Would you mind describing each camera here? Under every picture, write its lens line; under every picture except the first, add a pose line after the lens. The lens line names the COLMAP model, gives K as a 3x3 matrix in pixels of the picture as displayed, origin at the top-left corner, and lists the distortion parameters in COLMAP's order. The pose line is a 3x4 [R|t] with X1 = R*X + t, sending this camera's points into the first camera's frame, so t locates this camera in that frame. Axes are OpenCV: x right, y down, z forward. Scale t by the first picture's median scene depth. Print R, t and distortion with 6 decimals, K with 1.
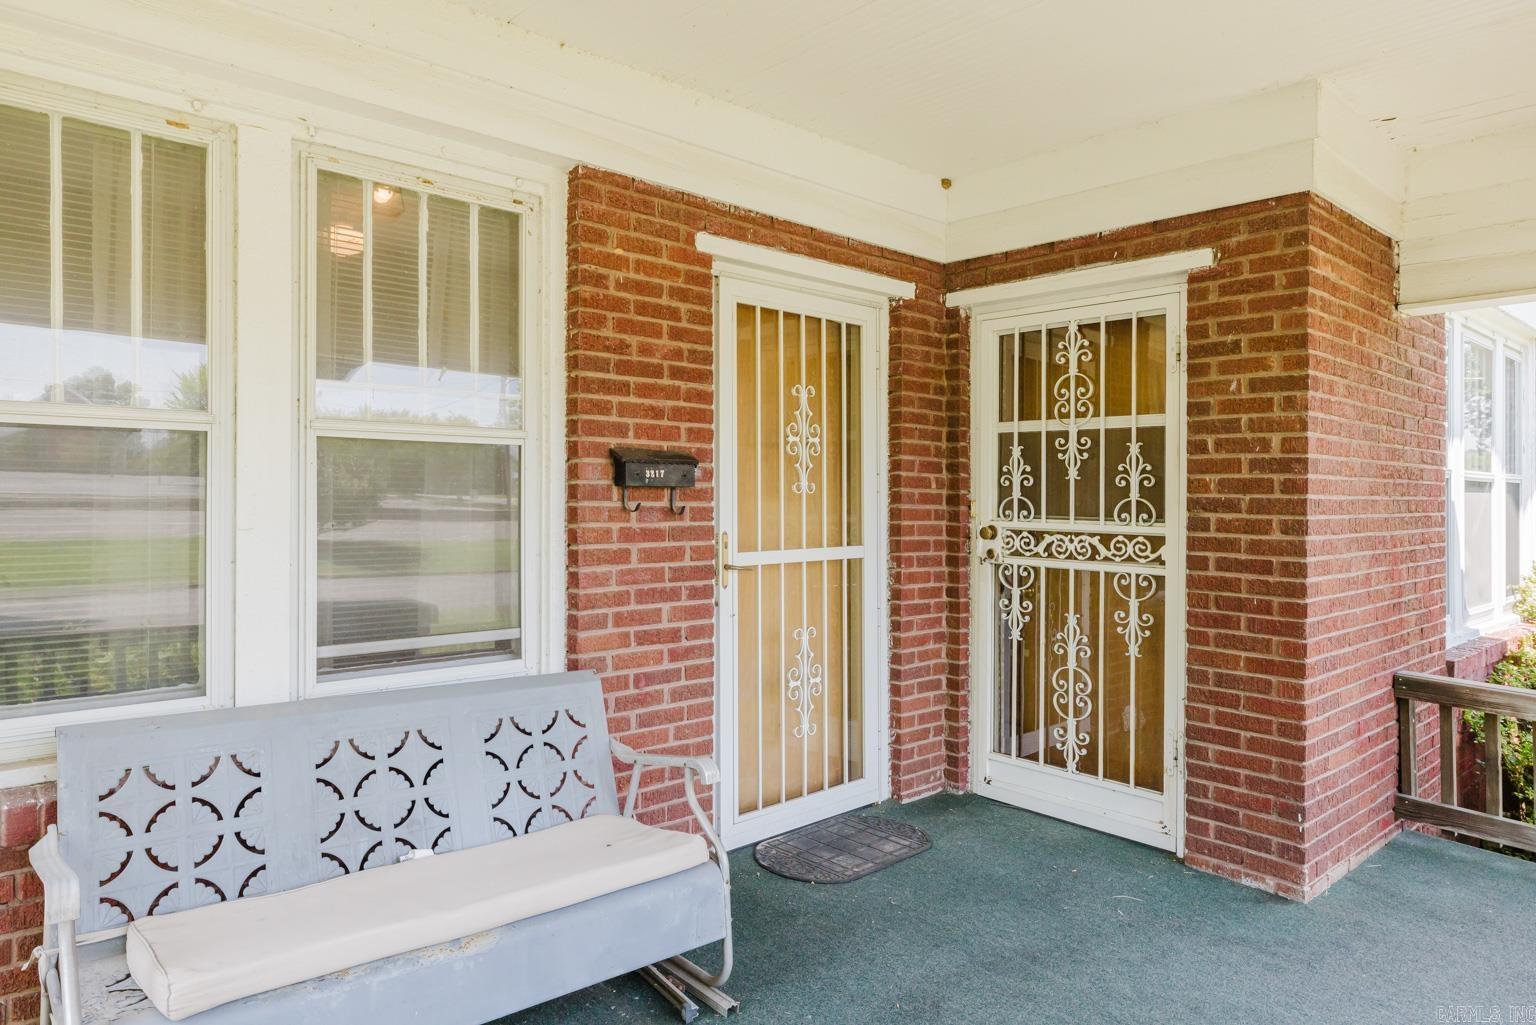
lens RADIAL K [[958.8, 0, 764.6], [0, 958.8, 485.4], [0, 0, 1]] dist [-0.002006, -0.000069]
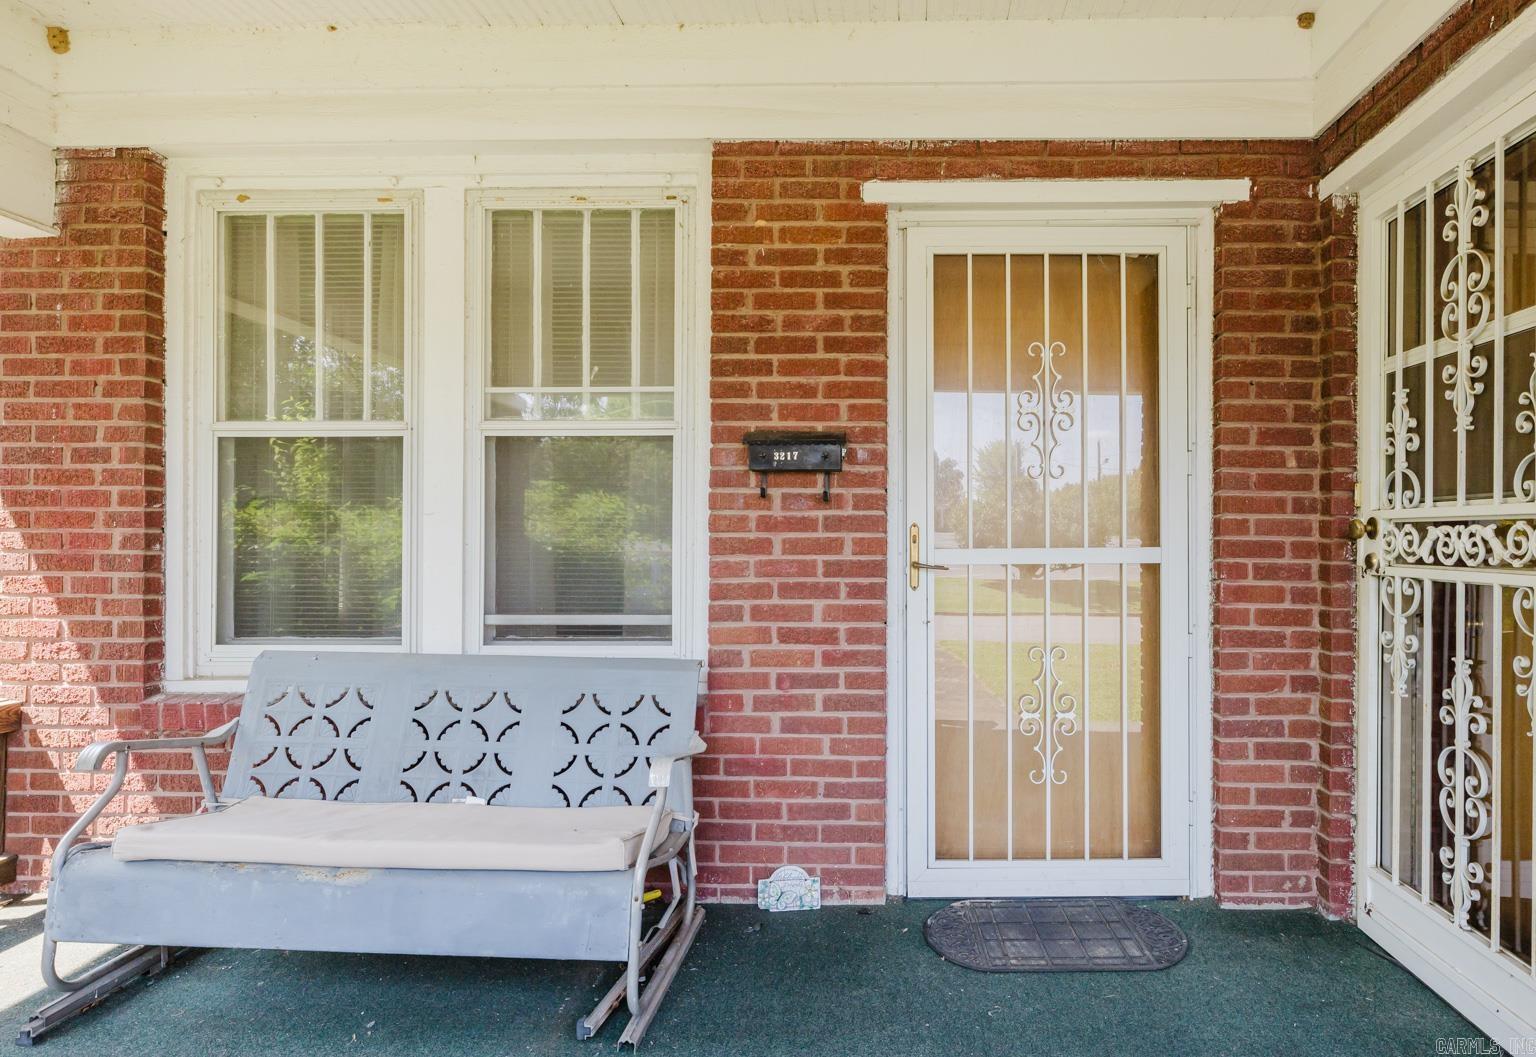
lens RADIAL K [[911.6, 0, 903.2], [0, 911.6, 537.6], [0, 0, 1]] dist [0.000029, -0.001375]
pose [[0.733446, -0.012804, -0.679627, 0.537541], [0.013467, 0.999900, -0.004304, 0.068357], [0.679615, -0.005996, 0.733545, 0.421808]]
